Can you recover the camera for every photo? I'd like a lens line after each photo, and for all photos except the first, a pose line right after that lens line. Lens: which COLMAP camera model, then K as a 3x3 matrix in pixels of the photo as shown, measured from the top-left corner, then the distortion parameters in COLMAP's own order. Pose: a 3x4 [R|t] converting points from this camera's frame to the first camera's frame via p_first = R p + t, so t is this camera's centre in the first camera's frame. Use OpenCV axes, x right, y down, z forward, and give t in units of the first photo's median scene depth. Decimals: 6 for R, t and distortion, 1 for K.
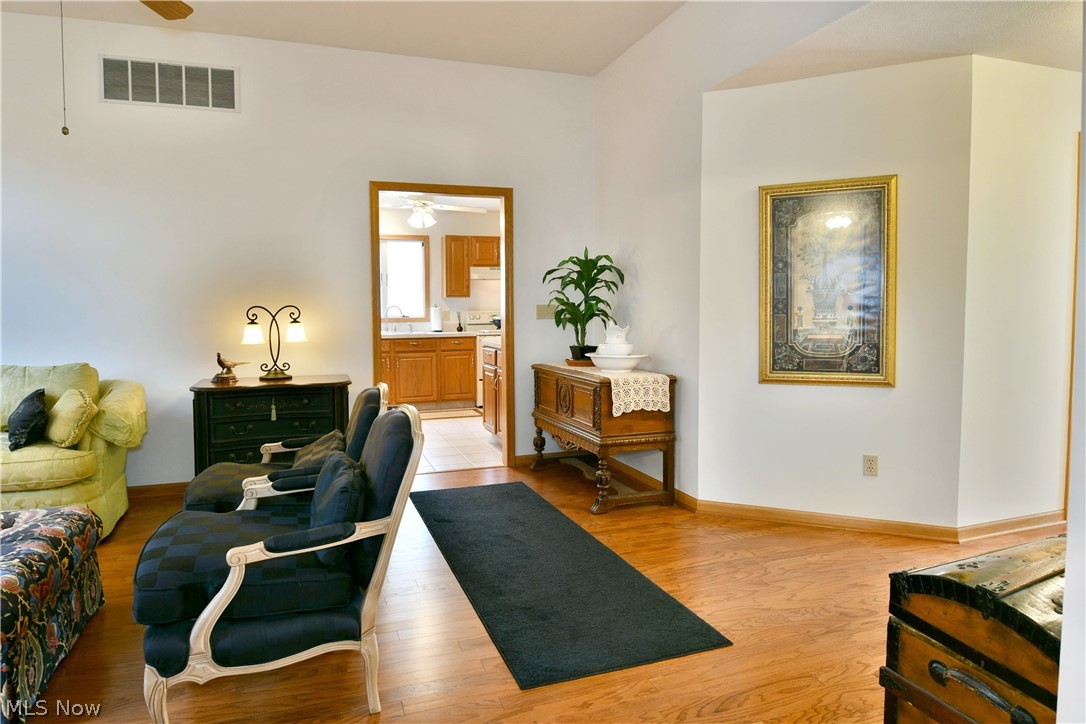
lens RADIAL K [[658.8, 0, 537.2], [0, 658.8, 356.5], [0, 0, 1]] dist [-0.012082, -0.005629]
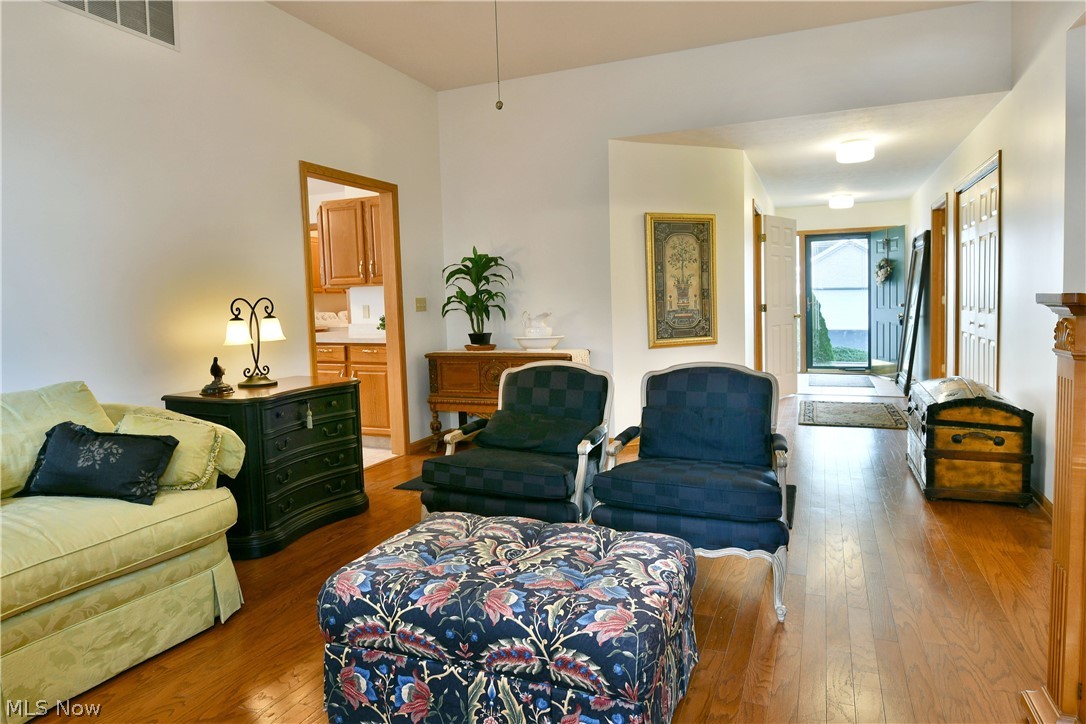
lens RADIAL K [[658.8, 0, 537.2], [0, 658.8, 356.5], [0, 0, 1]] dist [-0.012082, -0.005629]
pose [[0.676470, -0.069438, 0.733190, -0.782452], [0.071989, 0.997012, 0.028004, -0.000199], [-0.732944, 0.033838, 0.679447, 0.172520]]
